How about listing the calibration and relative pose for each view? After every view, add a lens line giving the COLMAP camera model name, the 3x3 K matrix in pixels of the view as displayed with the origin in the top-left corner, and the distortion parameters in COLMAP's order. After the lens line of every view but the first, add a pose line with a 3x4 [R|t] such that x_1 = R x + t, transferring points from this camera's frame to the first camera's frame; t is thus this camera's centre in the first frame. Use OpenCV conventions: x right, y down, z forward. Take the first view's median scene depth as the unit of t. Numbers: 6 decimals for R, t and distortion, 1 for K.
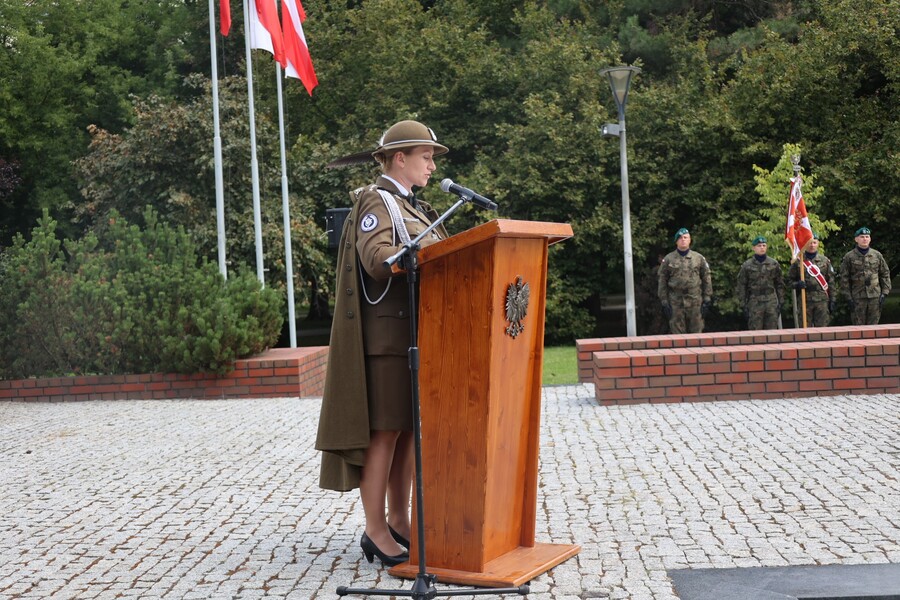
lens RADIAL K [[1266.6, 0, 450.0], [0, 1266.6, 300.0], [0, 0, 1]] dist [0.093484, -0.037425]
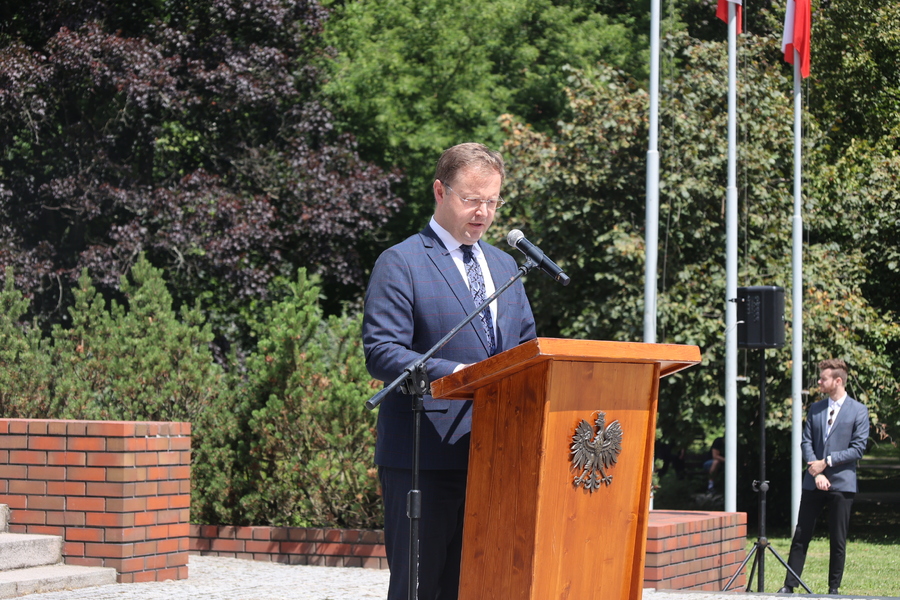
lens RADIAL K [[2290.1, 0, 450.0], [0, 2290.1, 300.0], [0, 0, 1]] dist [-0.012705, 0.412774]
pose [[0.954817, 0.044650, -0.293820, 0.104770], [-0.061332, 0.996972, -0.047807, -0.004047], [0.290795, 0.063668, 0.954665, -0.101793]]
